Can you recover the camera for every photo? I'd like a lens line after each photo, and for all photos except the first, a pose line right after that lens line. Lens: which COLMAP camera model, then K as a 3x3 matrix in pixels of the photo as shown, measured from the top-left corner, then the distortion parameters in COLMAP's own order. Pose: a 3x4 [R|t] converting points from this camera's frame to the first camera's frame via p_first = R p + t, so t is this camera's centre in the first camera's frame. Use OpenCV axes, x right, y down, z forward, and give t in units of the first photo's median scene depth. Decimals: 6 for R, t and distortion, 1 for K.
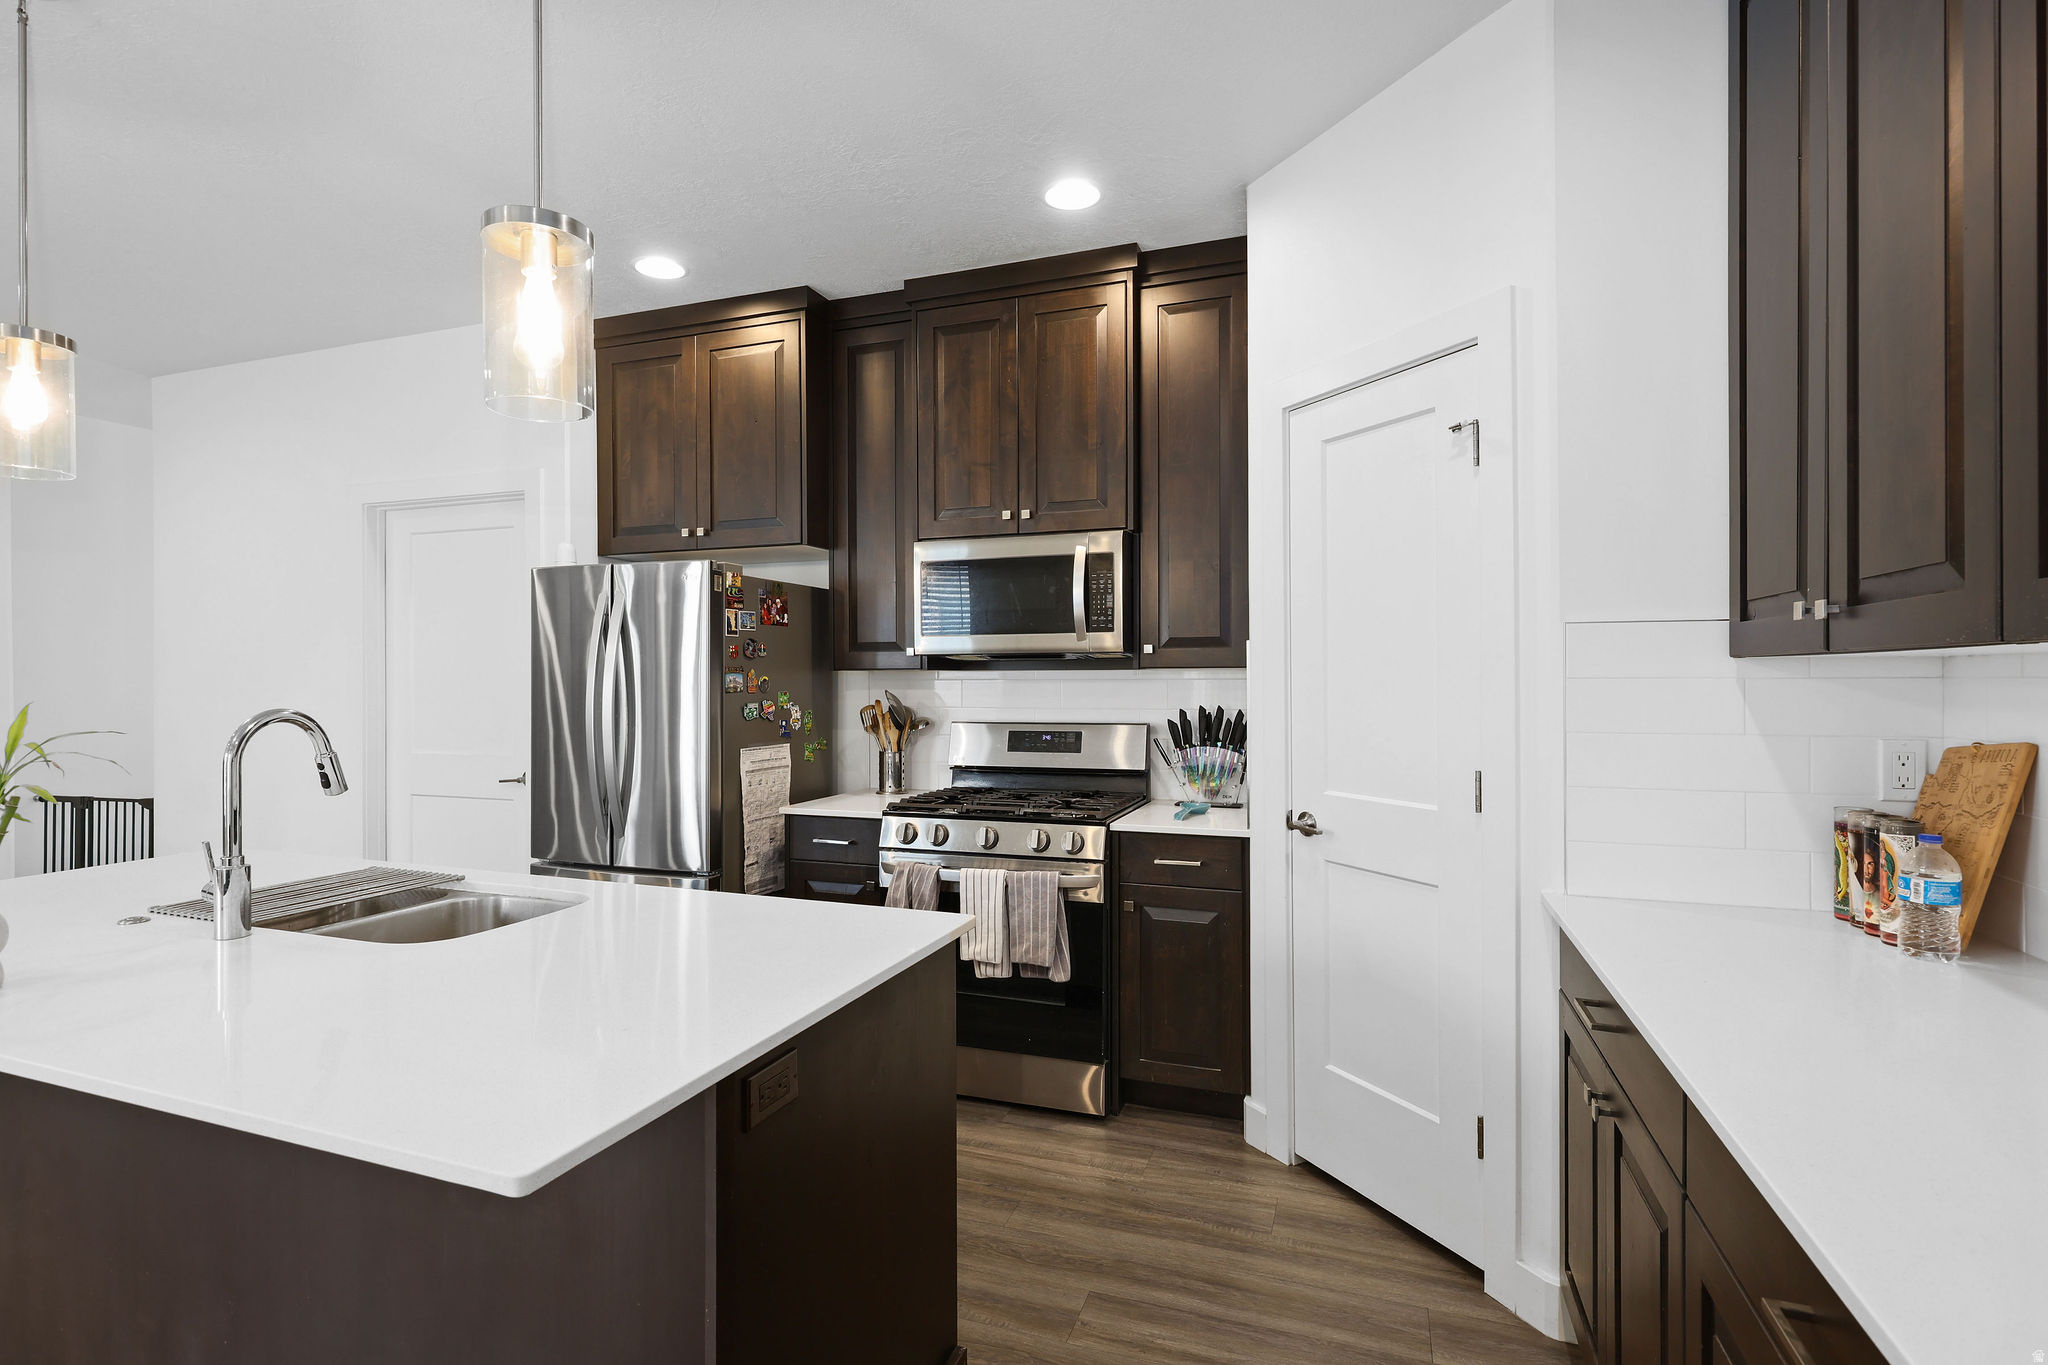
lens RADIAL K [[1000.4, 0, 1012.9], [0, 1000.4, 677.3], [0, 0, 1]] dist [-0.000503, -0.000182]
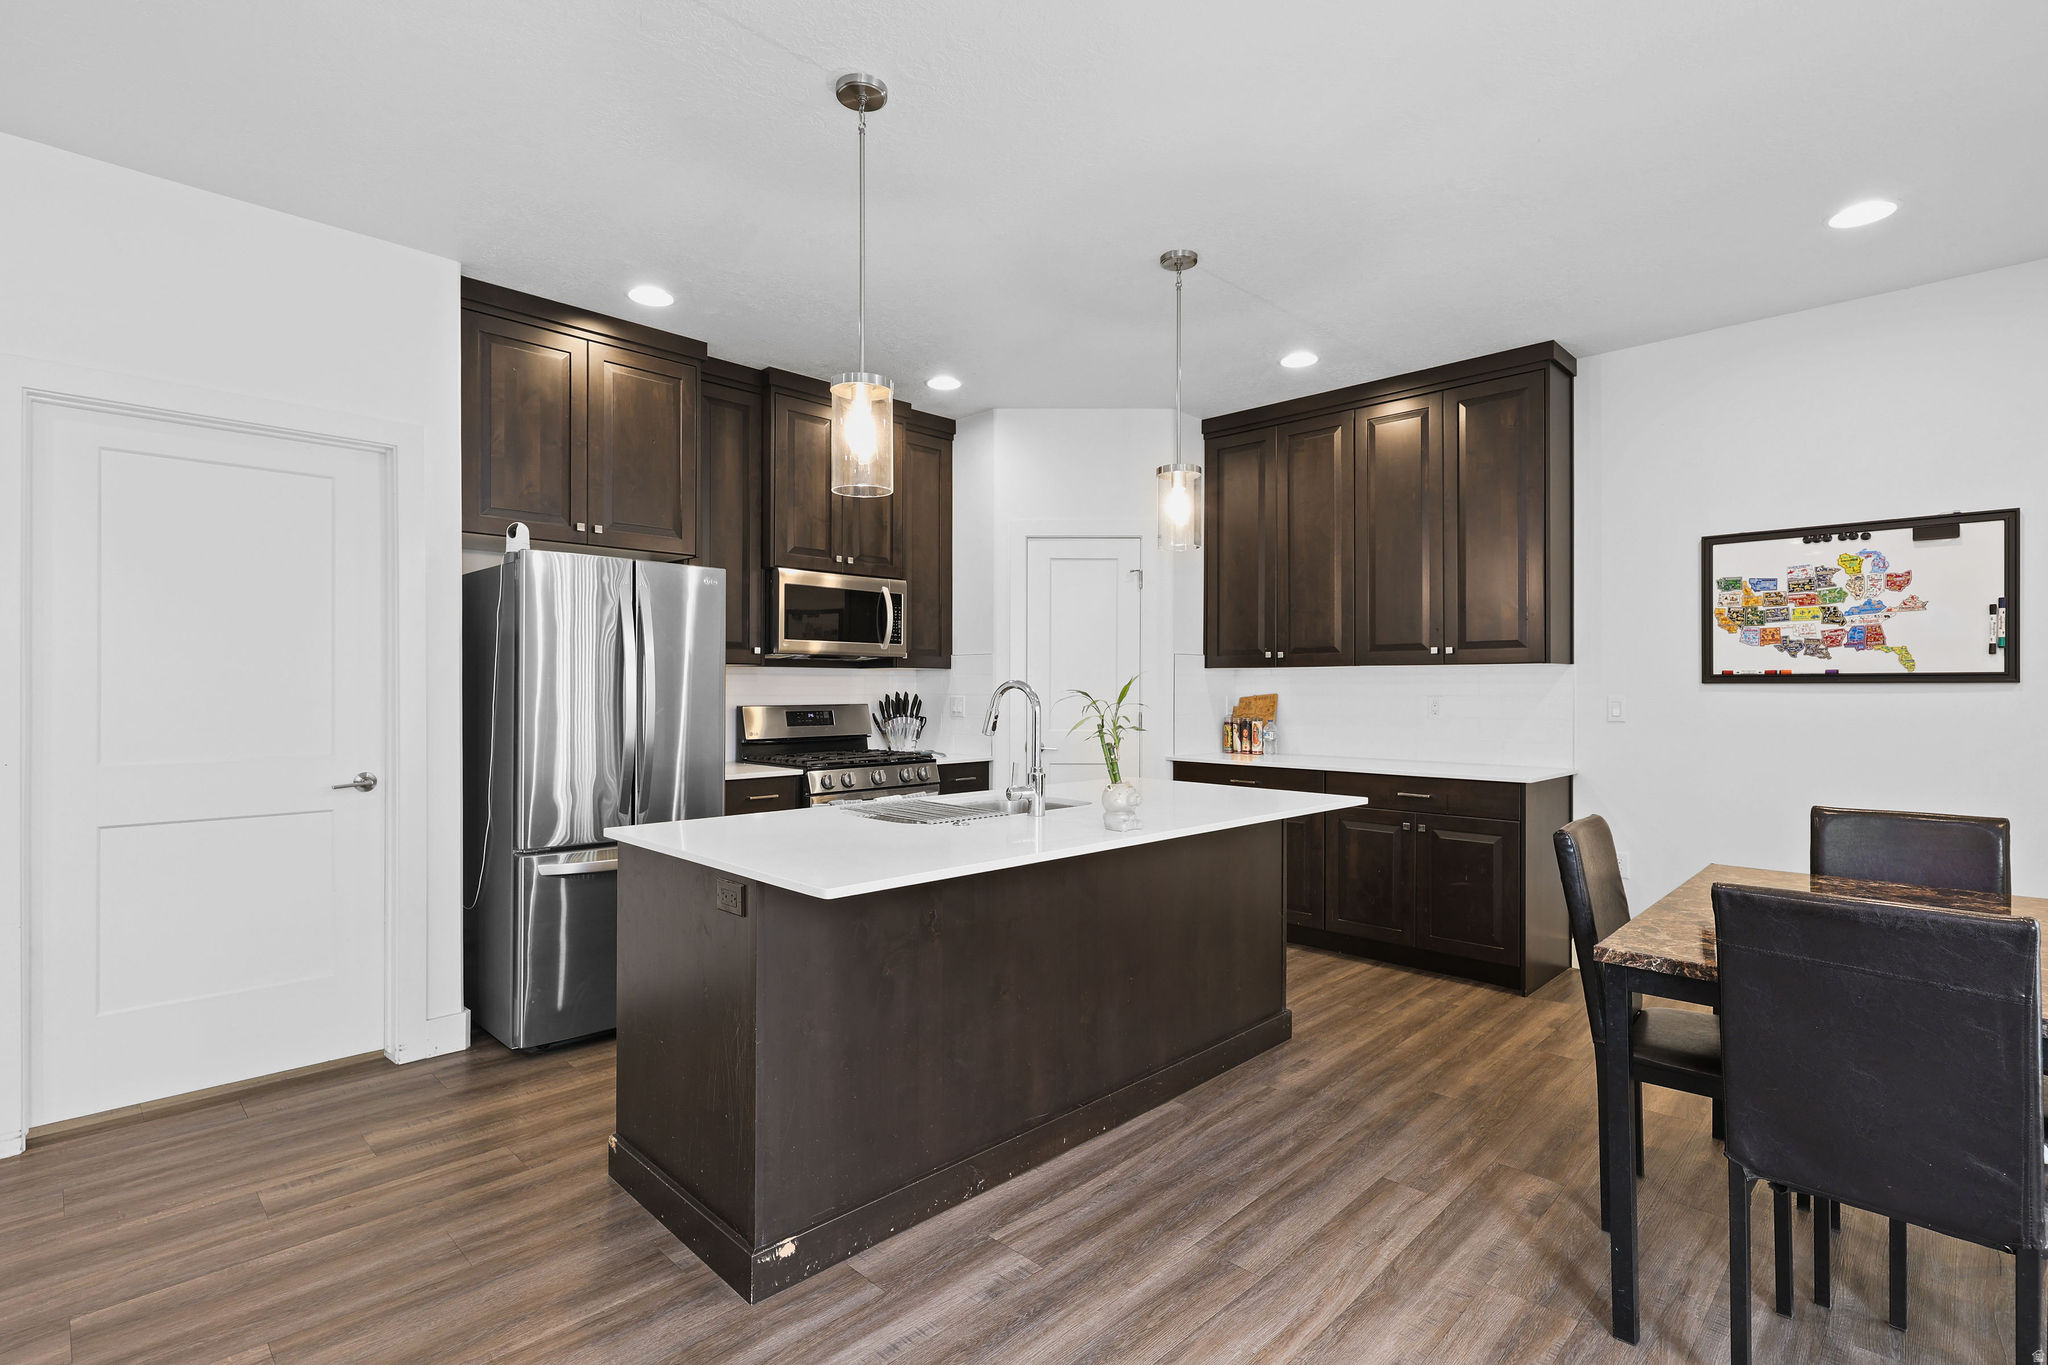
lens RADIAL K [[971.7, 0, 996.8], [0, 971.7, 686.4], [0, 0, 1]] dist [0.001403, 0.000268]
pose [[0.428421, 0.005403, 0.903563, -1.191453], [-0.003969, 0.999984, -0.004097, 0.026896], [-0.903570, -0.001831, 0.428436, 0.196741]]
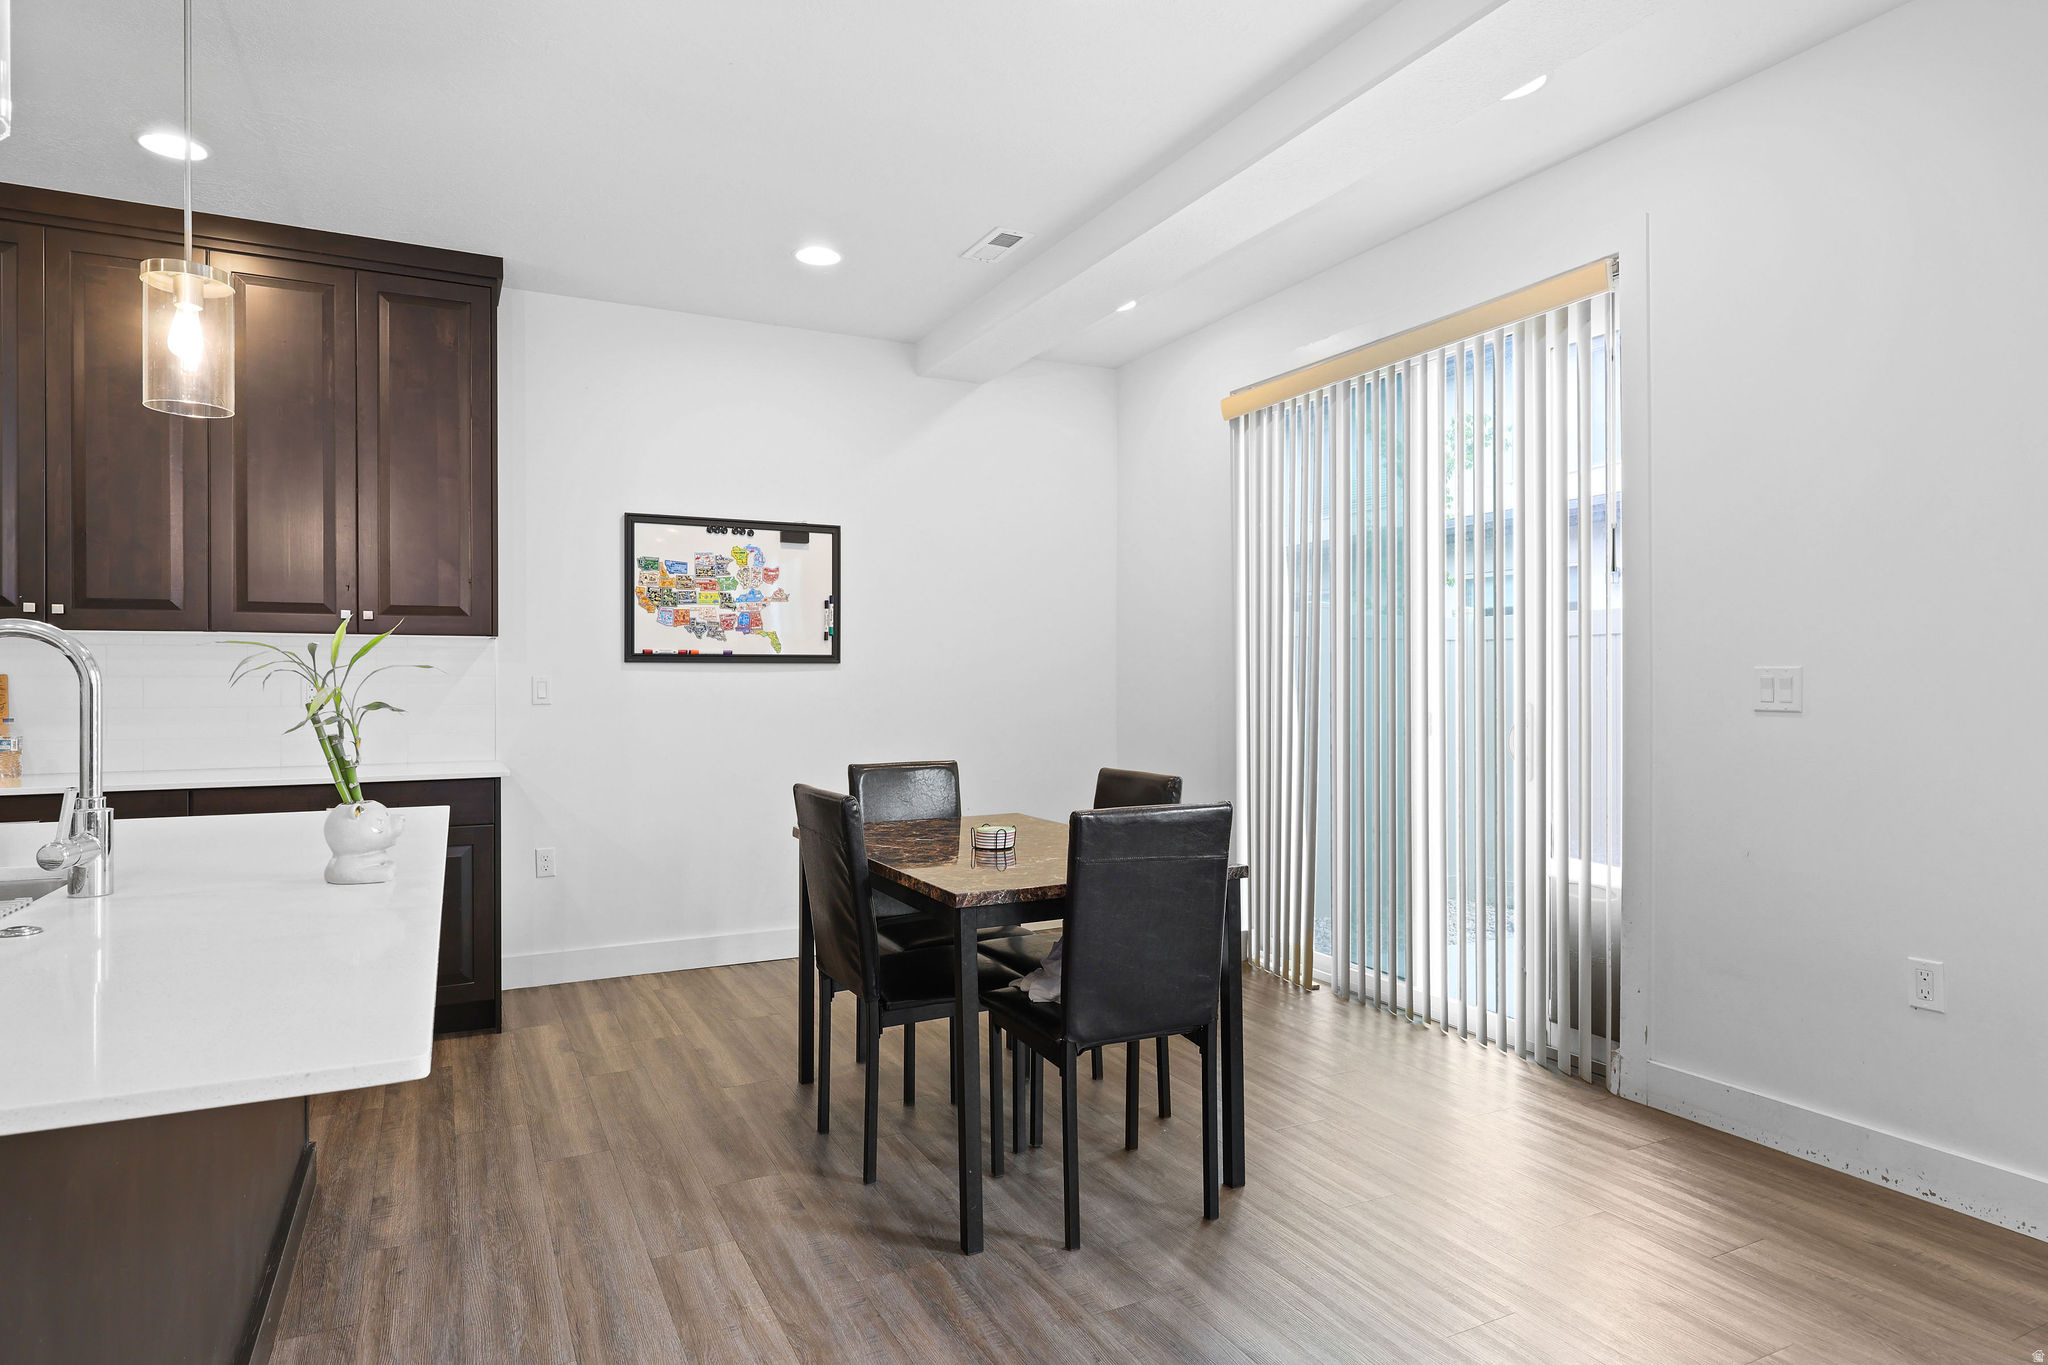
lens RADIAL K [[1162.5, 0, 1024.0], [0, 1162.5, 682.5], [0, 0, 1]] dist [0.000554, 0.000099]
pose [[-0.730602, 0.006623, 0.682771, -1.046412], [0.004368, 0.999978, -0.005025, 0.048334], [-0.682789, -0.000689, -0.730615, 0.622945]]
